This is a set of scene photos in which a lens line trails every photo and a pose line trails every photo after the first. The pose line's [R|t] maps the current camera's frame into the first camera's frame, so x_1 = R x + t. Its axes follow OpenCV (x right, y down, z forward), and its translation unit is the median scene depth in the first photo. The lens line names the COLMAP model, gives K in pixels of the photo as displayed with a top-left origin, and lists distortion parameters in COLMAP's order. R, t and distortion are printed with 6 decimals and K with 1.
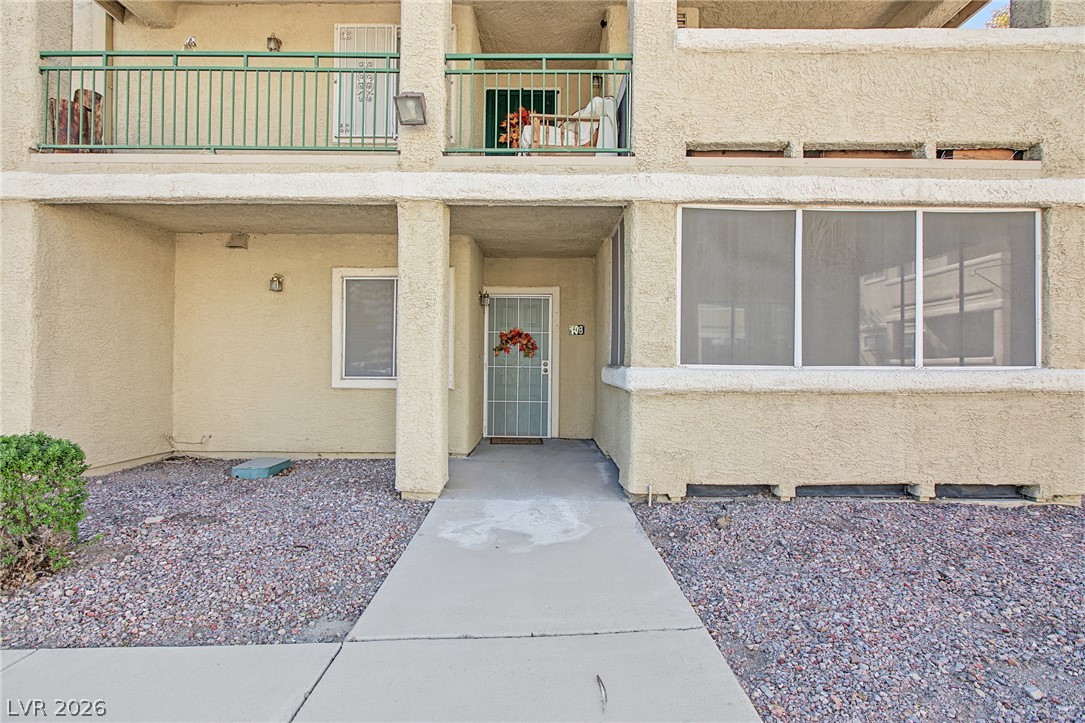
lens RADIAL K [[508.1, 0, 544.3], [0, 508.1, 371.4], [0, 0, 1]] dist [-0.002687, -0.000377]
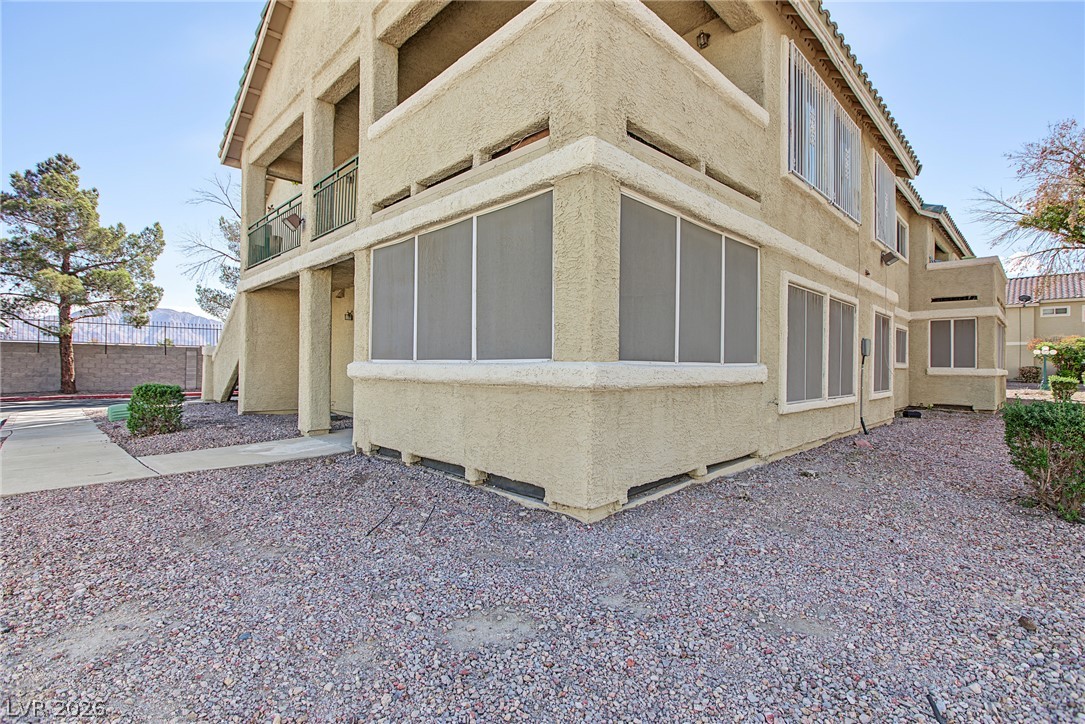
lens RADIAL K [[508.1, 0, 544.3], [0, 508.1, 371.9], [0, 0, 1]] dist [-0.002687, -0.000377]
pose [[0.697782, 0.010644, -0.716231, 1.634419], [-0.008335, 0.999943, 0.006740, 0.007172], [0.716262, 0.001267, 0.697831, 0.350780]]
